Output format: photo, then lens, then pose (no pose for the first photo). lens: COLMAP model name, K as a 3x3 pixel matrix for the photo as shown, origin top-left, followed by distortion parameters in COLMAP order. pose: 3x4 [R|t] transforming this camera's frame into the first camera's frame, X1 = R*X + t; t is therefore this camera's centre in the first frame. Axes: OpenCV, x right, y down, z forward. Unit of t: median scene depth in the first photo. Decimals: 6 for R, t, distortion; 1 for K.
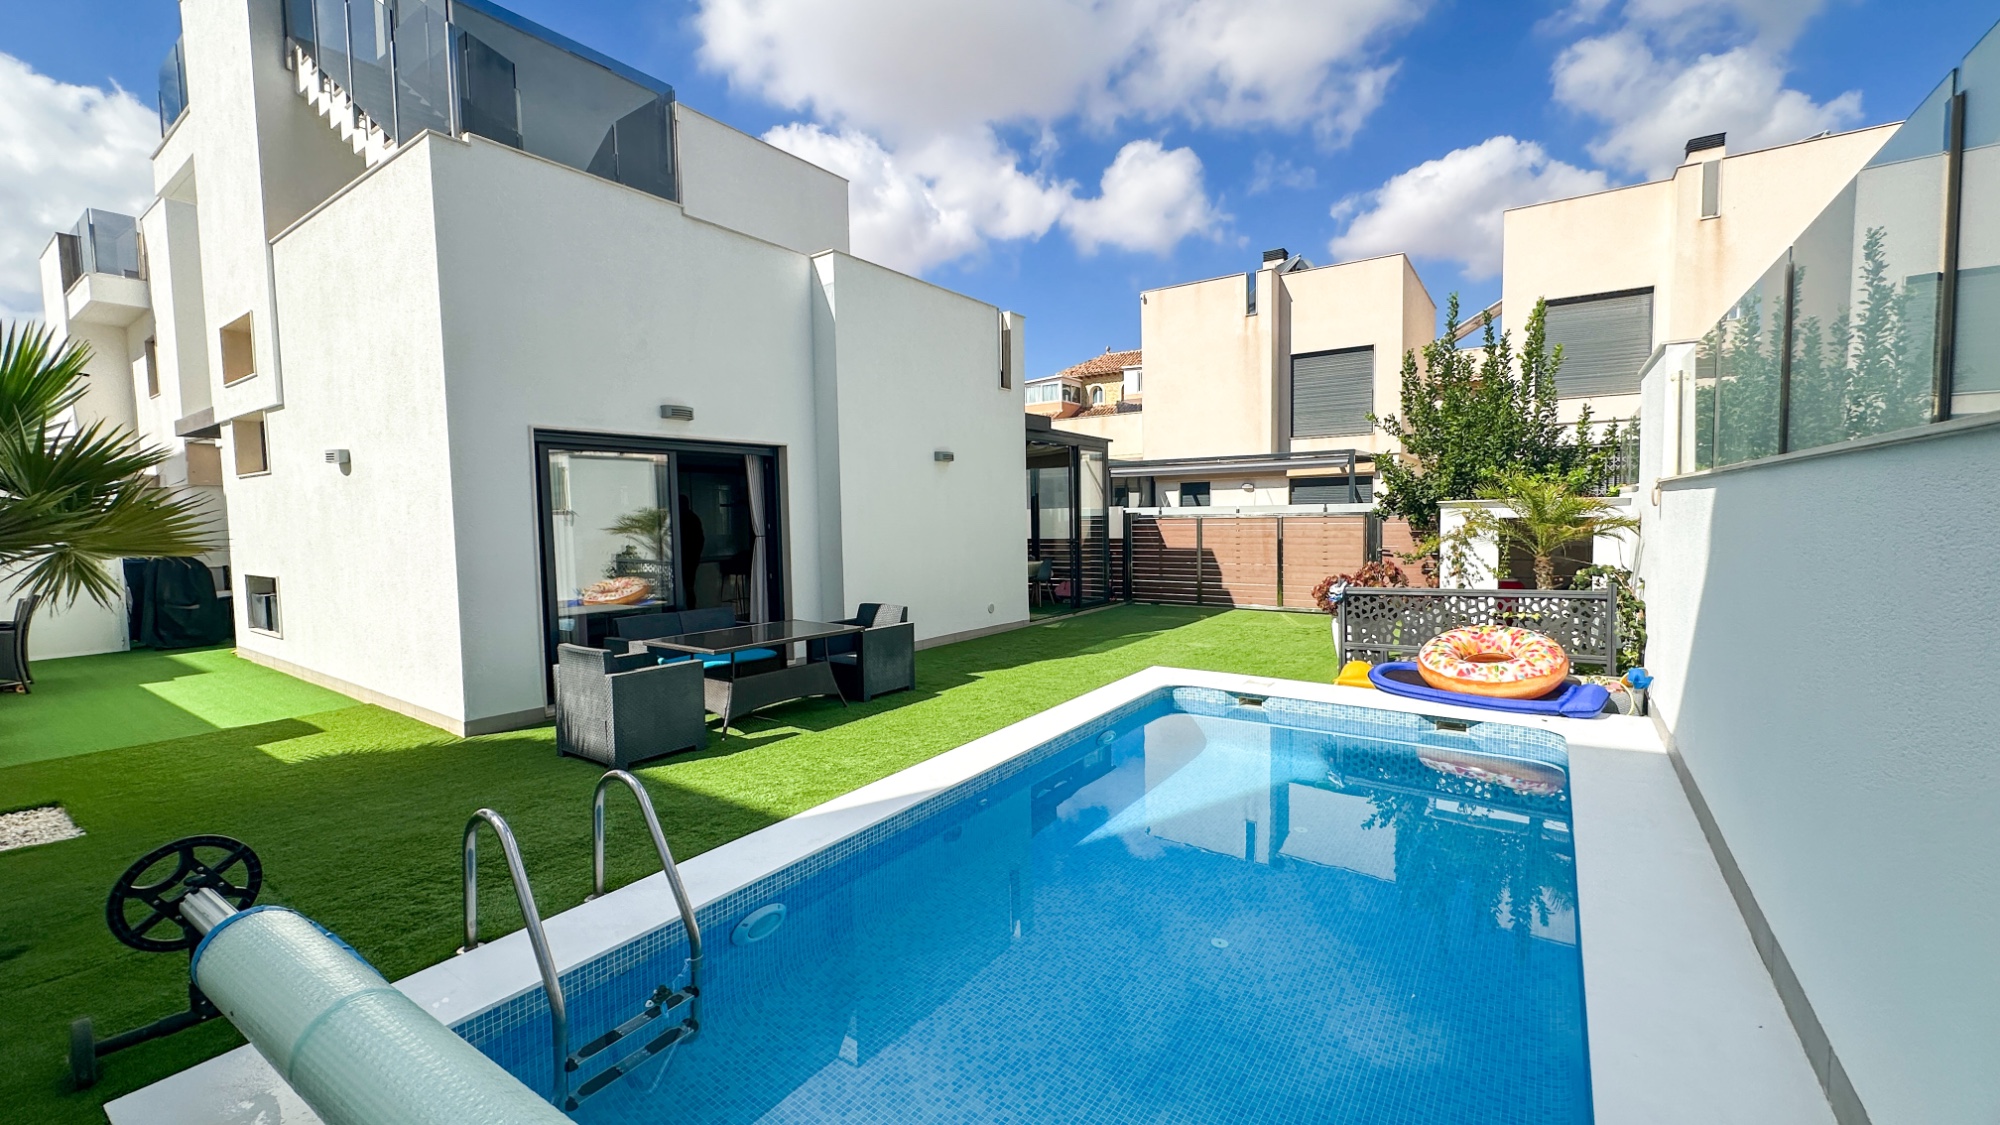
lens RADIAL K [[800.4, 0, 997.3], [0, 800.4, 555.0], [0, 0, 1]] dist [-0.000120, 0.000433]
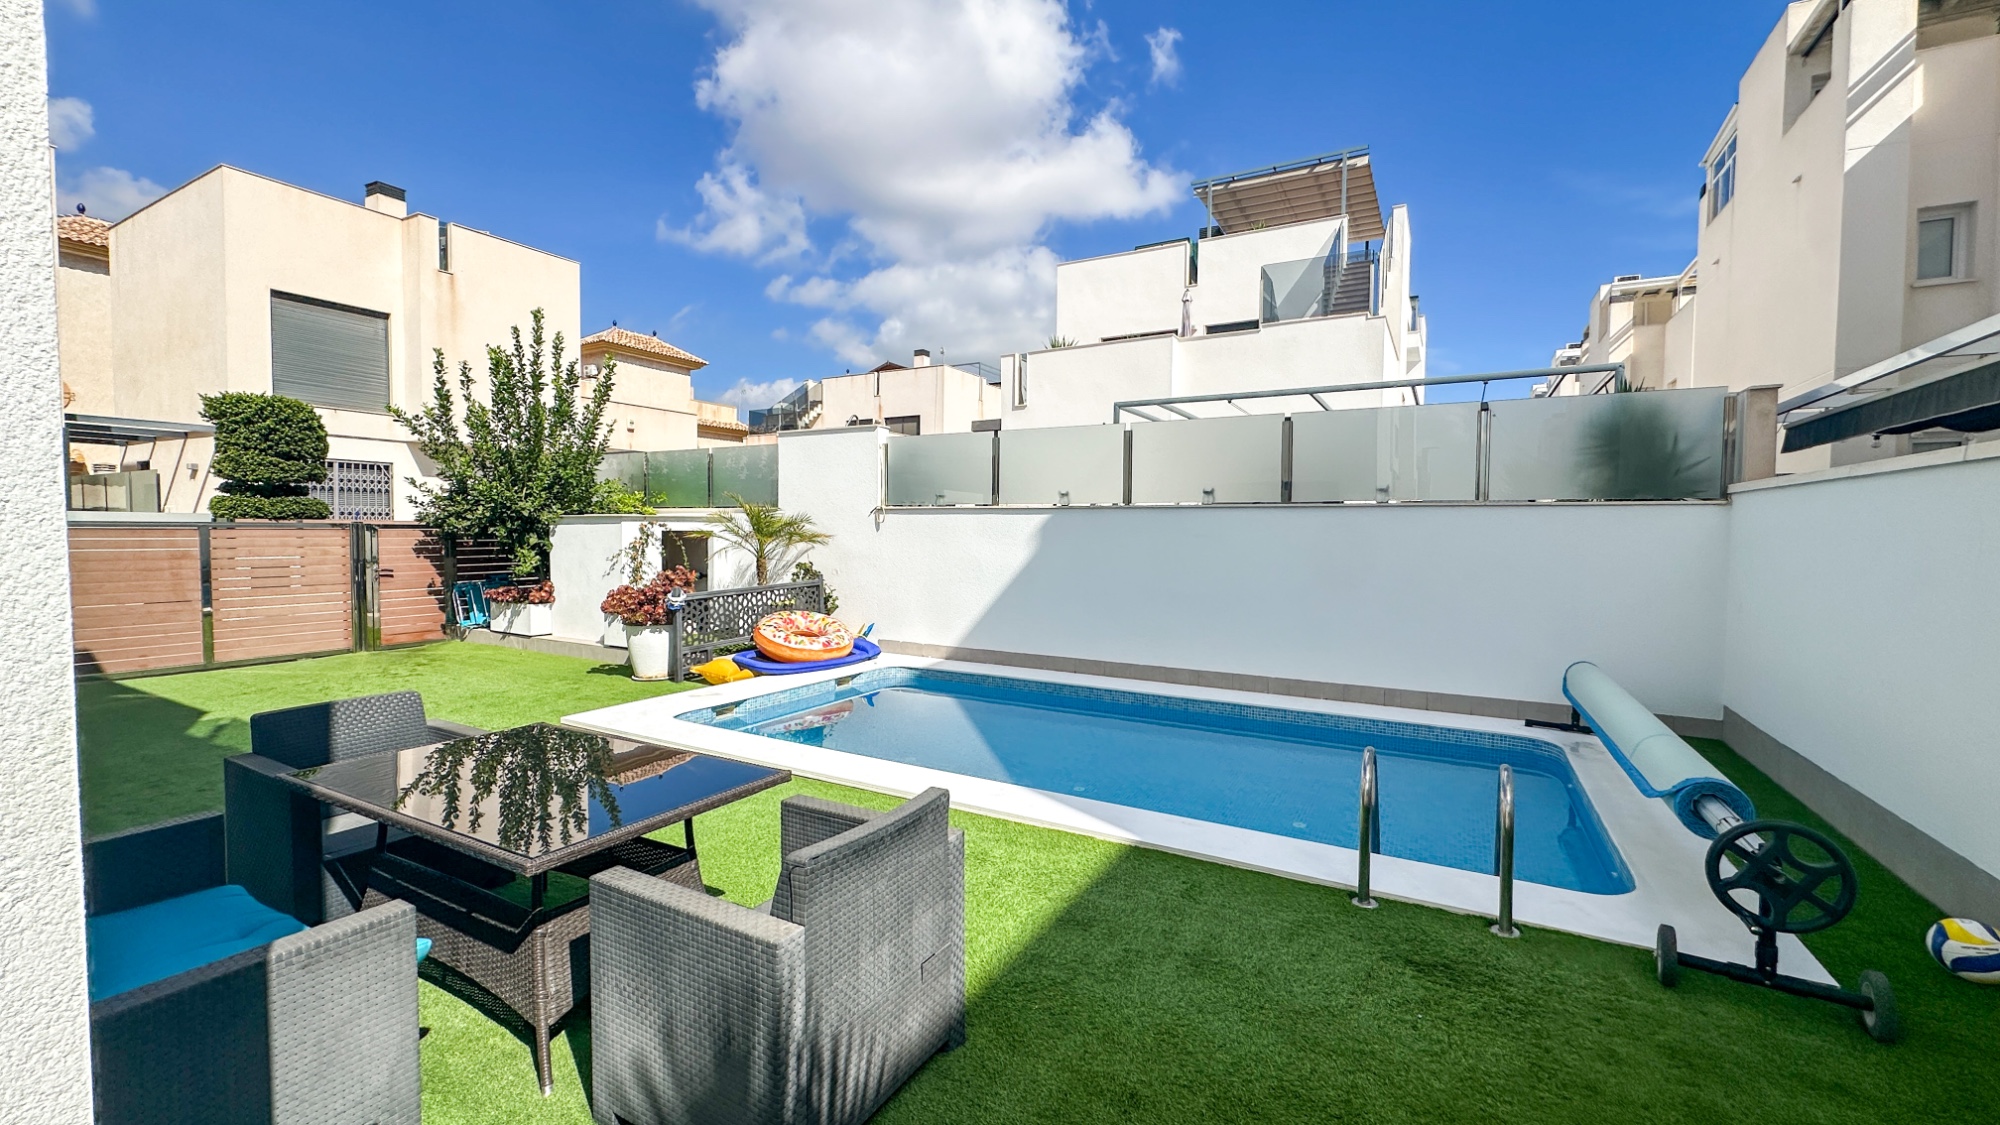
lens RADIAL K [[800.4, 0, 1004.7], [0, 800.4, 565.2], [0, 0, 1]] dist [-0.000120, 0.000433]
pose [[-0.086200, -0.027600, 0.995895, -0.243631], [0.045885, 0.998445, 0.031642, -0.004488], [-0.995221, 0.048424, -0.084800, 0.255505]]
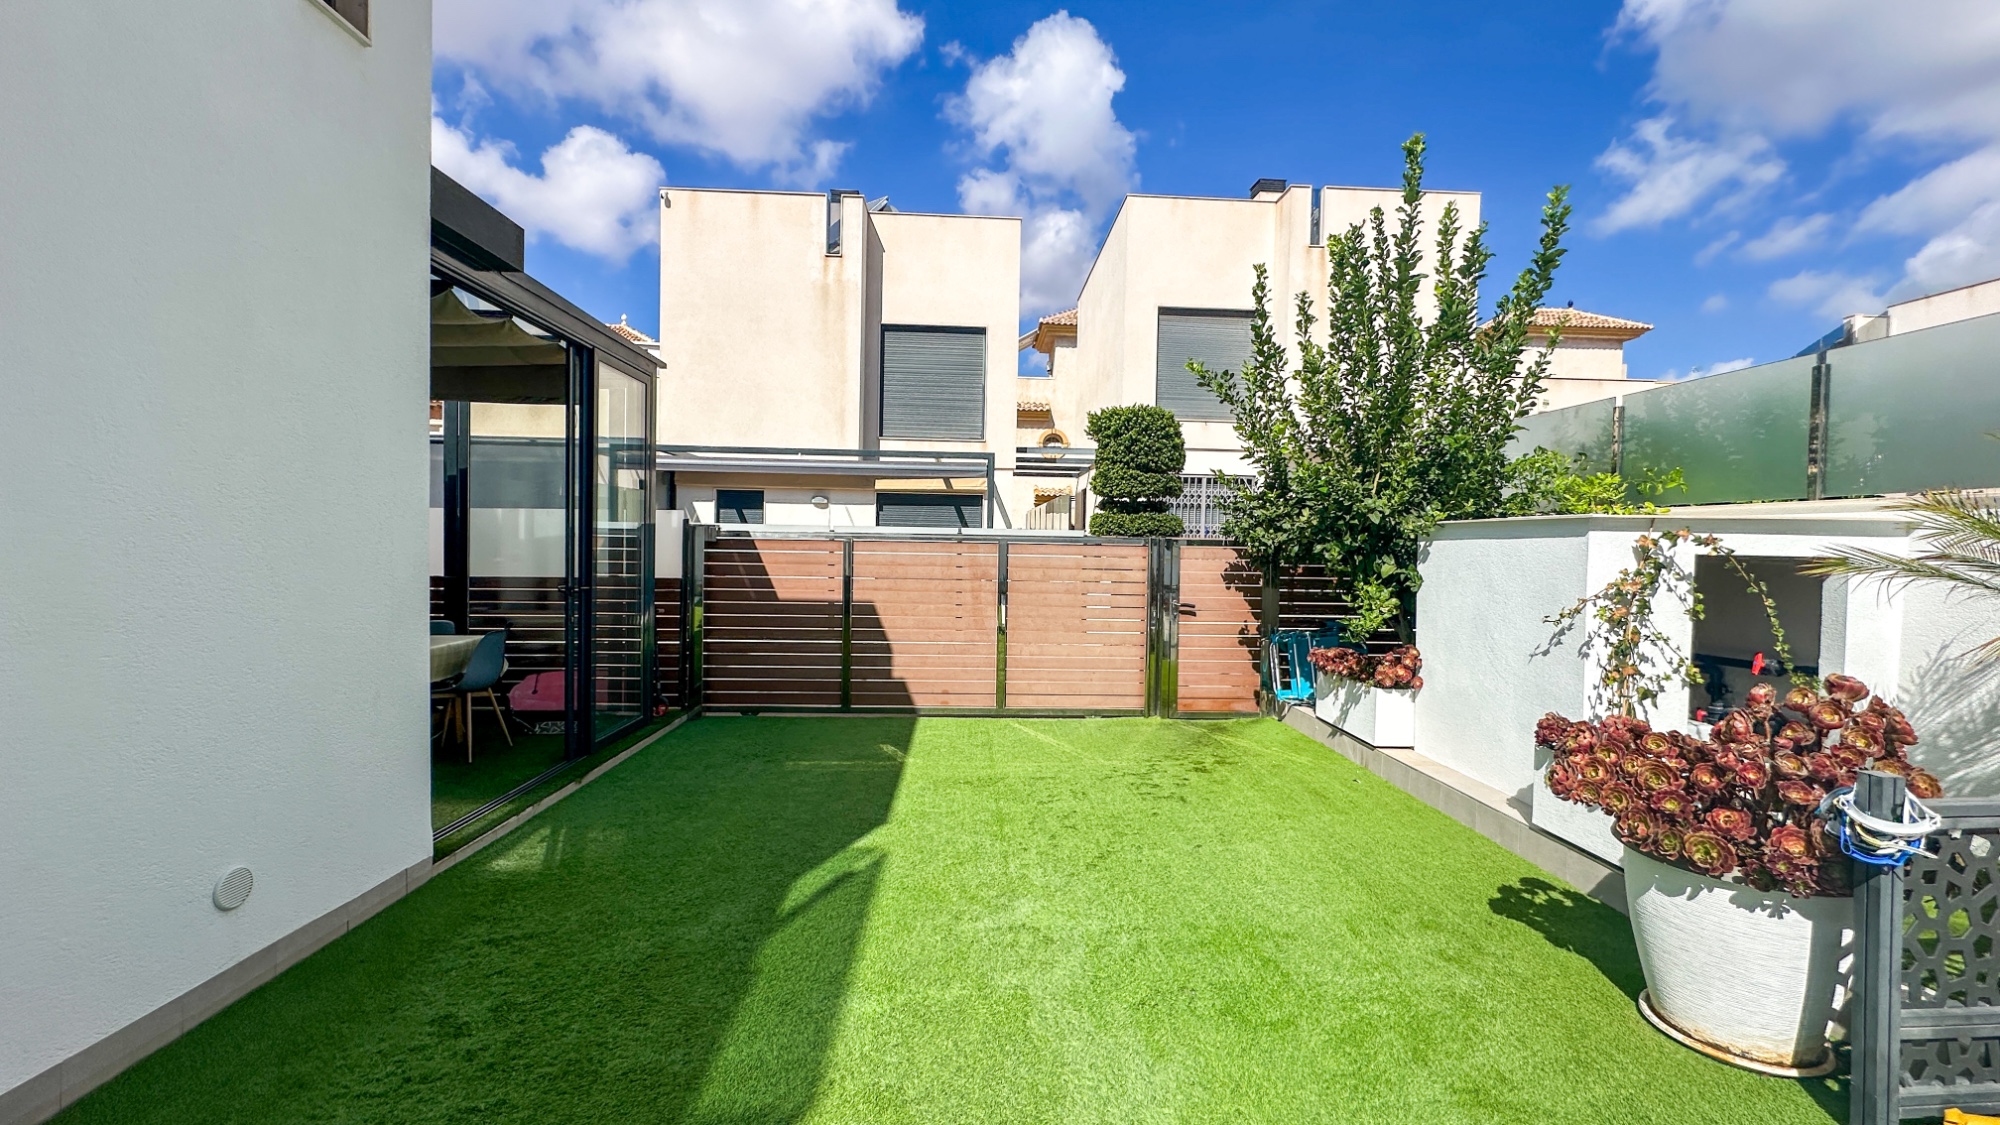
lens RADIAL K [[800.4, 0, 1008.0], [0, 800.4, 555.7], [0, 0, 1]] dist [-0.000120, 0.000433]
pose [[0.788888, 0.021362, 0.614165, 0.013850], [0.000367, 0.999379, -0.035232, -0.012750], [-0.614536, 0.028020, 0.788391, 0.371494]]
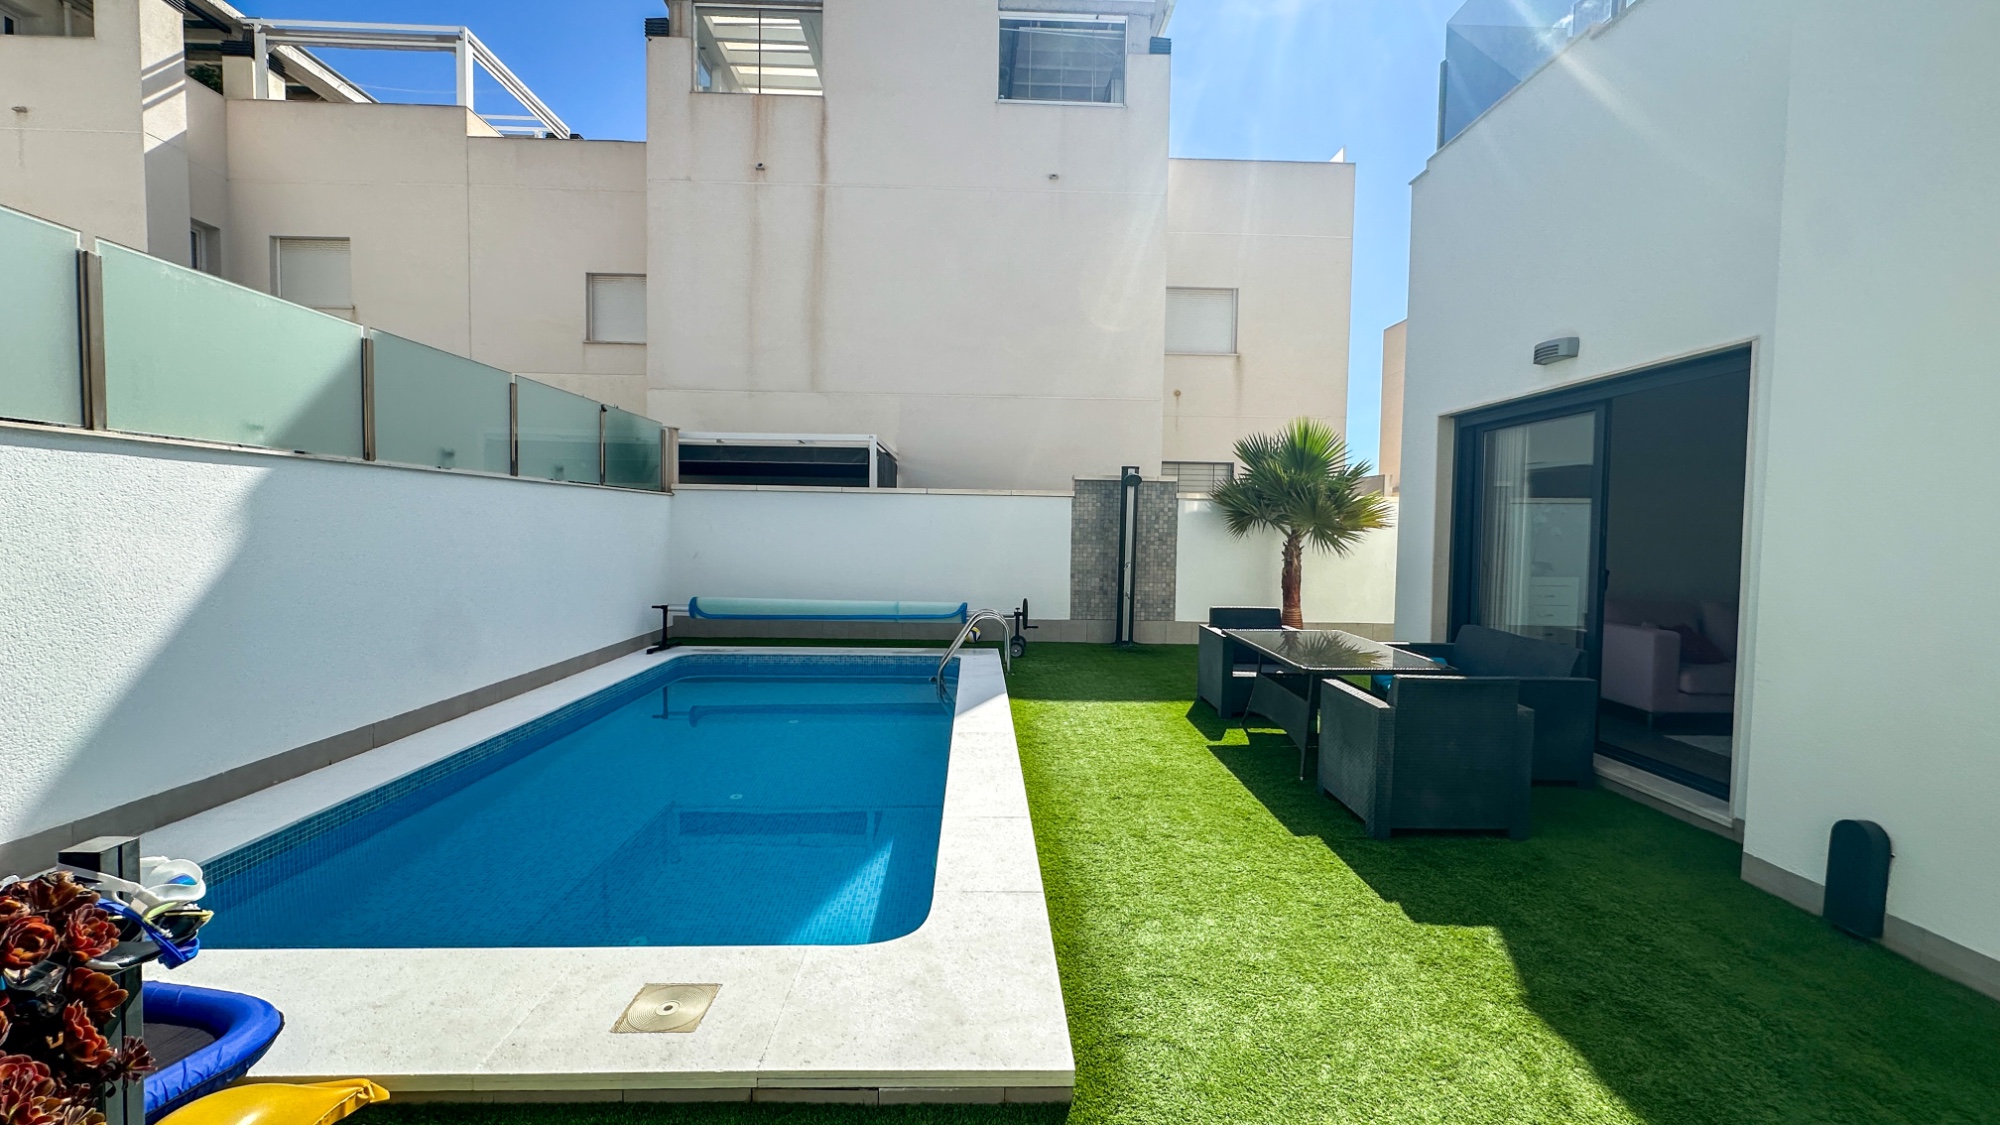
lens RADIAL K [[800.4, 0, 1004.9], [0, 800.4, 556.9], [0, 0, 1]] dist [-0.000120, 0.000433]
pose [[-0.804349, 0.027610, -0.593515, 0.144463], [-0.032790, 0.995334, 0.090742, -0.018975], [0.593252, 0.092450, -0.799691, 0.473673]]
